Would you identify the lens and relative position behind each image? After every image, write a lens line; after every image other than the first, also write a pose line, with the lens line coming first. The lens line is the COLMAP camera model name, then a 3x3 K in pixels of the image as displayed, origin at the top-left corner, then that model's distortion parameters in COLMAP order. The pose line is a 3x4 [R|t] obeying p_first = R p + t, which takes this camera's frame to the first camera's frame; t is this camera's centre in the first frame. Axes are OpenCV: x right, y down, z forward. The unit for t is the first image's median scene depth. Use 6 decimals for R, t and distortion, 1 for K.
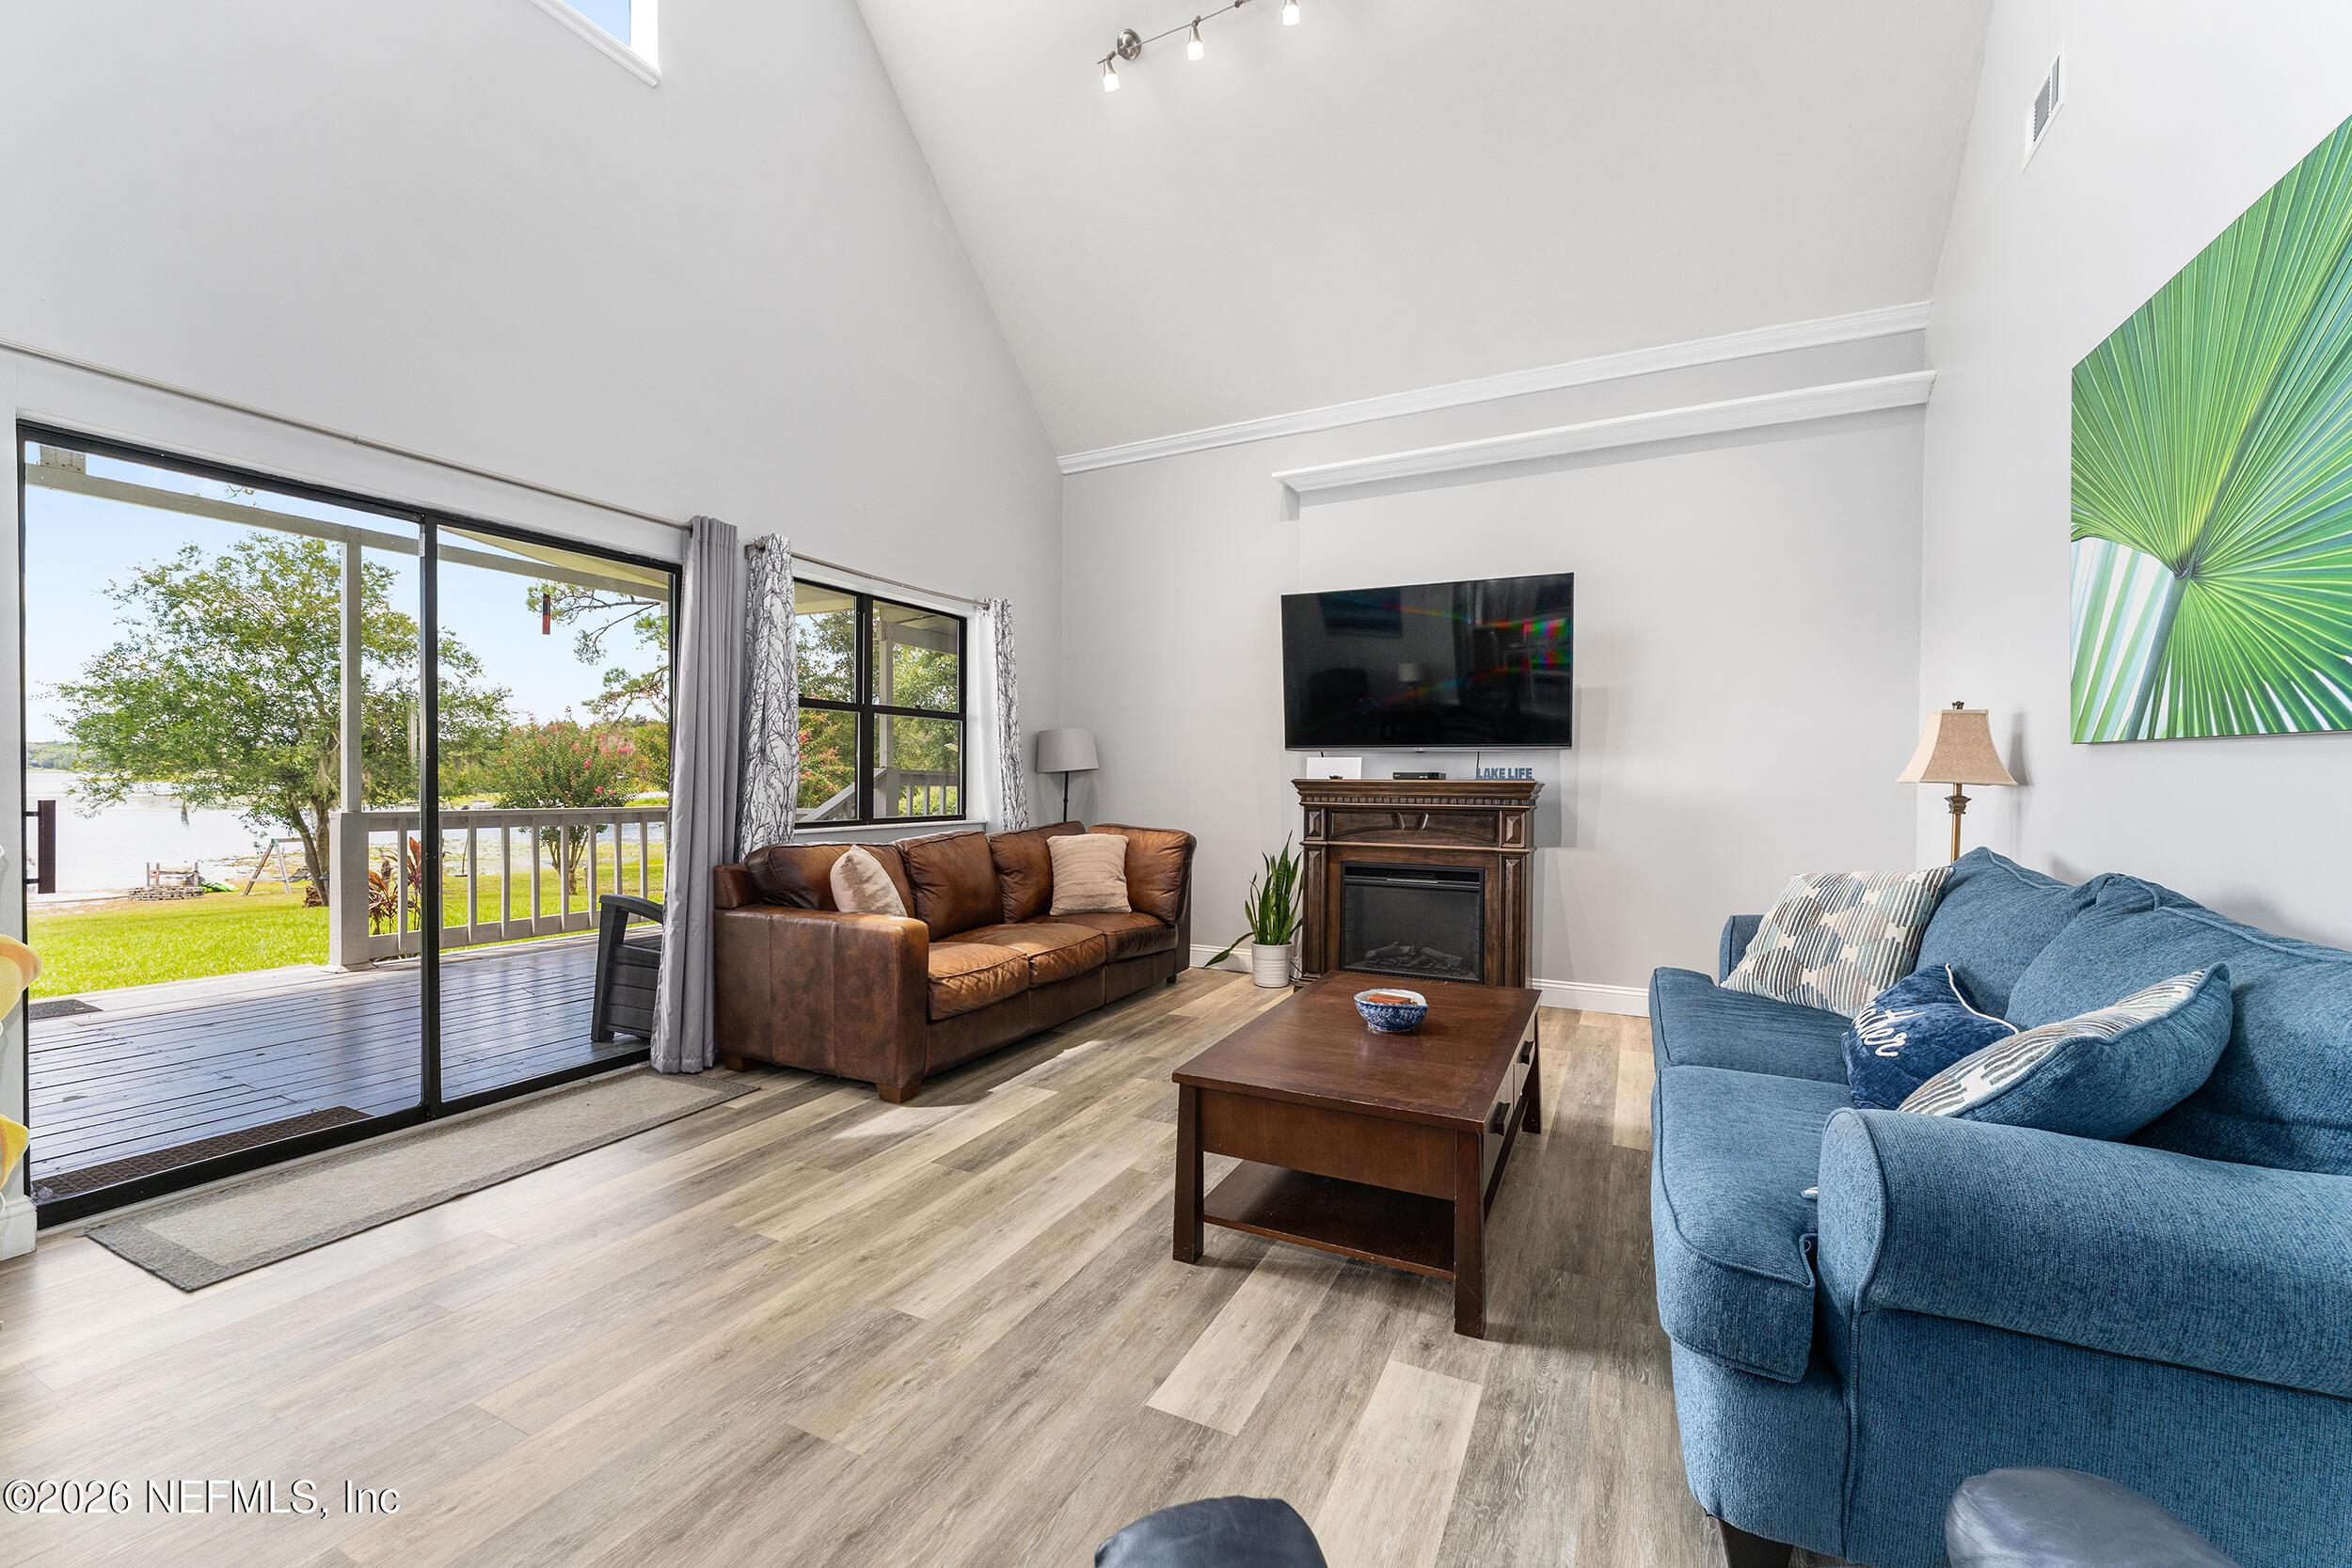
lens RADIAL K [[944.5, 0, 1172.9], [0, 944.5, 787.2], [0, 0, 1]] dist [0.002202, -0.000648]
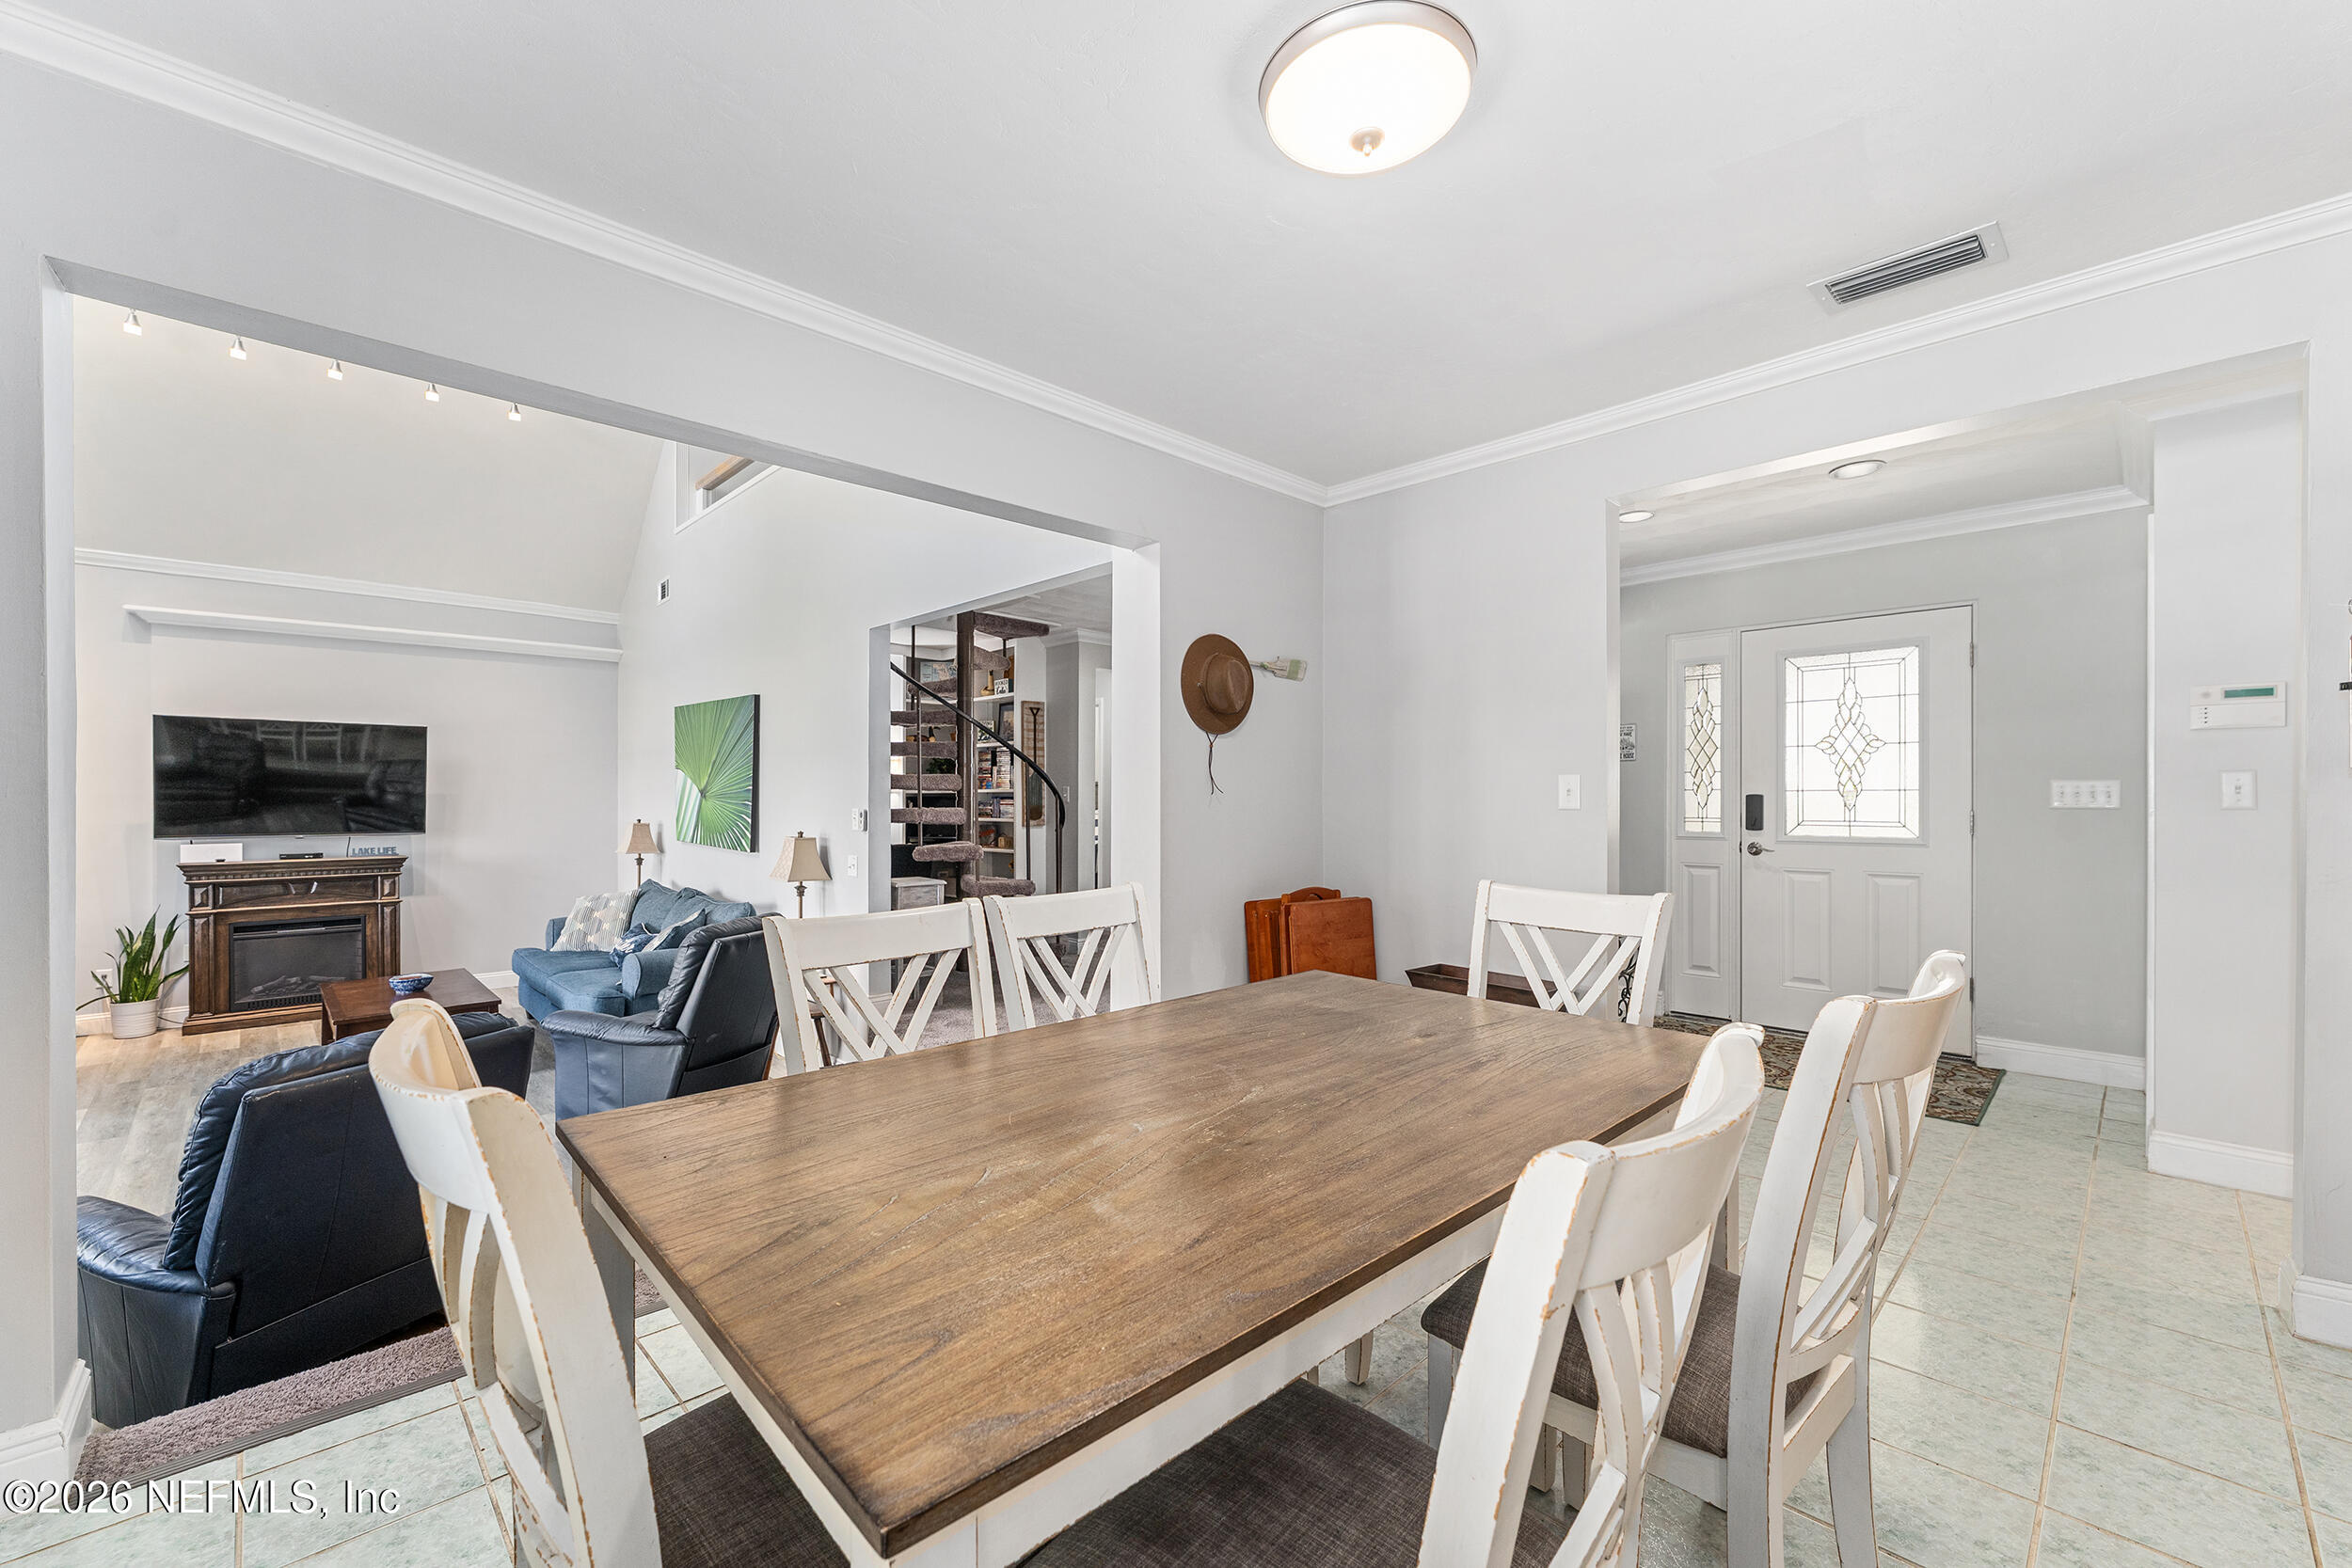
lens RADIAL K [[937.4, 0, 1158.5], [0, 937.4, 803.4], [0, 0, 1]] dist [-0.000678, 0.000157]
pose [[0.337294, -0.009272, 0.941354, -0.697465], [0.014021, 0.999890, 0.004824, -0.088192], [-0.941295, 0.011572, 0.337387, -0.756826]]
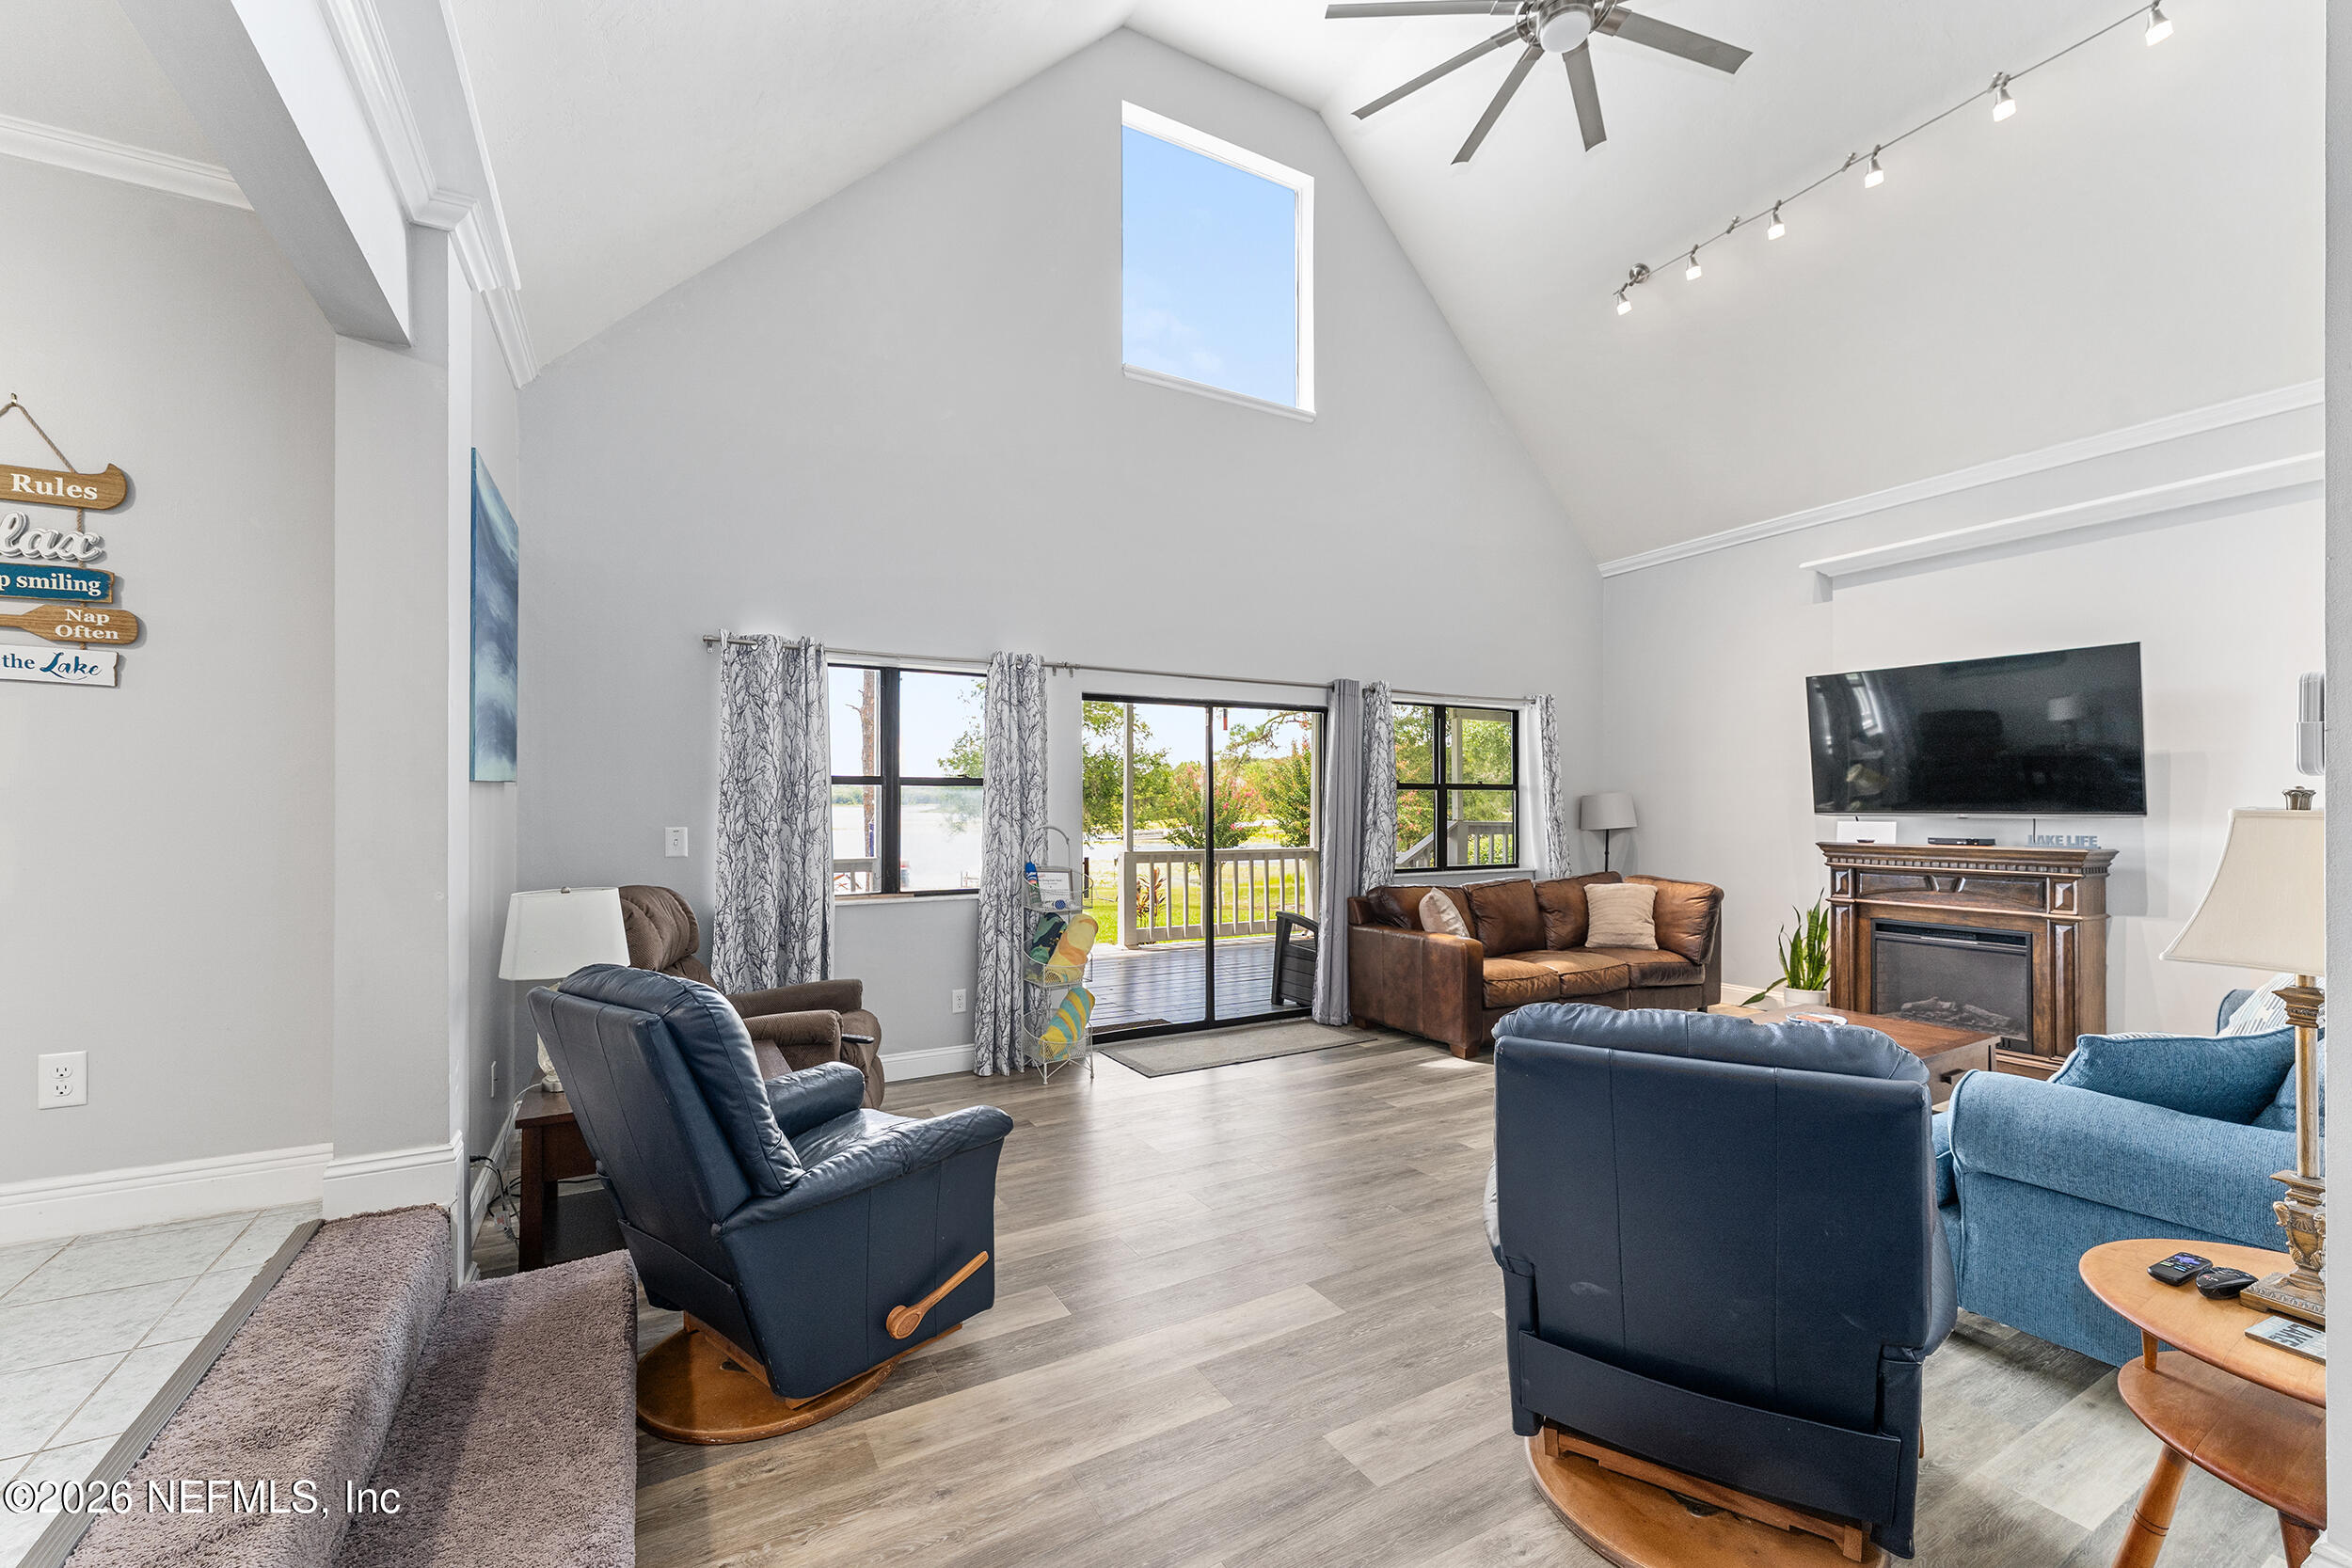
lens RADIAL K [[944.5, 0, 1175.2], [0, 944.5, 795.2], [0, 0, 1]] dist [0.002202, -0.000648]
pose [[0.831336, -0.013407, -0.555609, 0.134231], [0.000651, 0.999732, -0.023150, -0.043938], [0.555770, 0.018883, 0.831122, -0.409489]]
